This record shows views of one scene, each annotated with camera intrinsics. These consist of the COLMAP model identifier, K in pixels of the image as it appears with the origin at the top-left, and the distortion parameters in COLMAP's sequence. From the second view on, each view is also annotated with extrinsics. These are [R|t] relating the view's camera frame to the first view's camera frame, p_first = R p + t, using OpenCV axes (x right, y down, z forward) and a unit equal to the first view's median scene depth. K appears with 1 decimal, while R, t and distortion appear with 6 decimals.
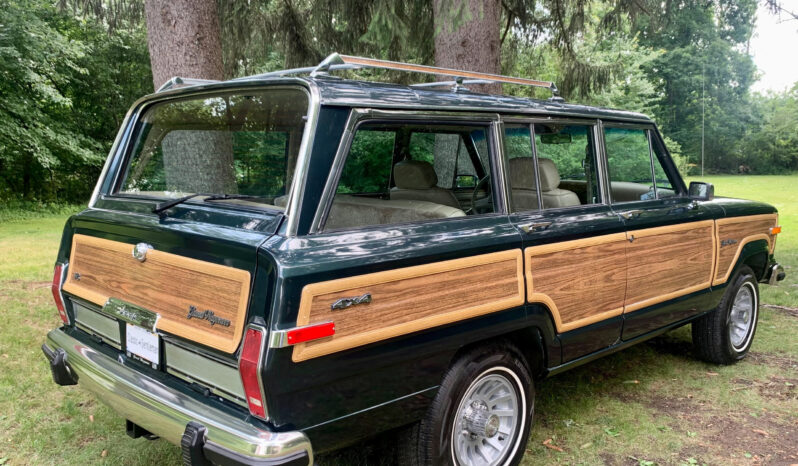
lens RADIAL K [[722.6, 0, 398.5], [0, 722.6, 243.7], [0, 0, 1]] dist [0.013984, -0.004052]
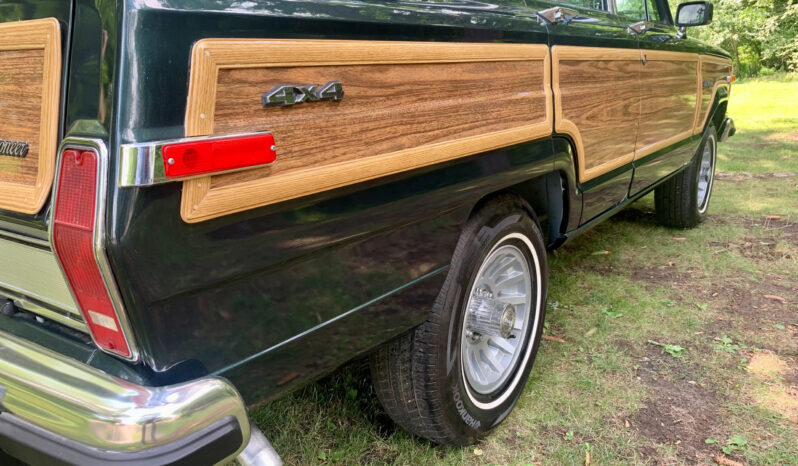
lens RADIAL K [[630.5, 0, 385.7], [0, 630.5, 246.4], [0, 0, 1]] dist [0.007113, -0.001520]
pose [[0.987764, -0.065895, 0.141349, -0.062411], [0.045300, 0.988502, 0.144264, 0.097105], [-0.149230, -0.136096, 0.979392, 0.465517]]
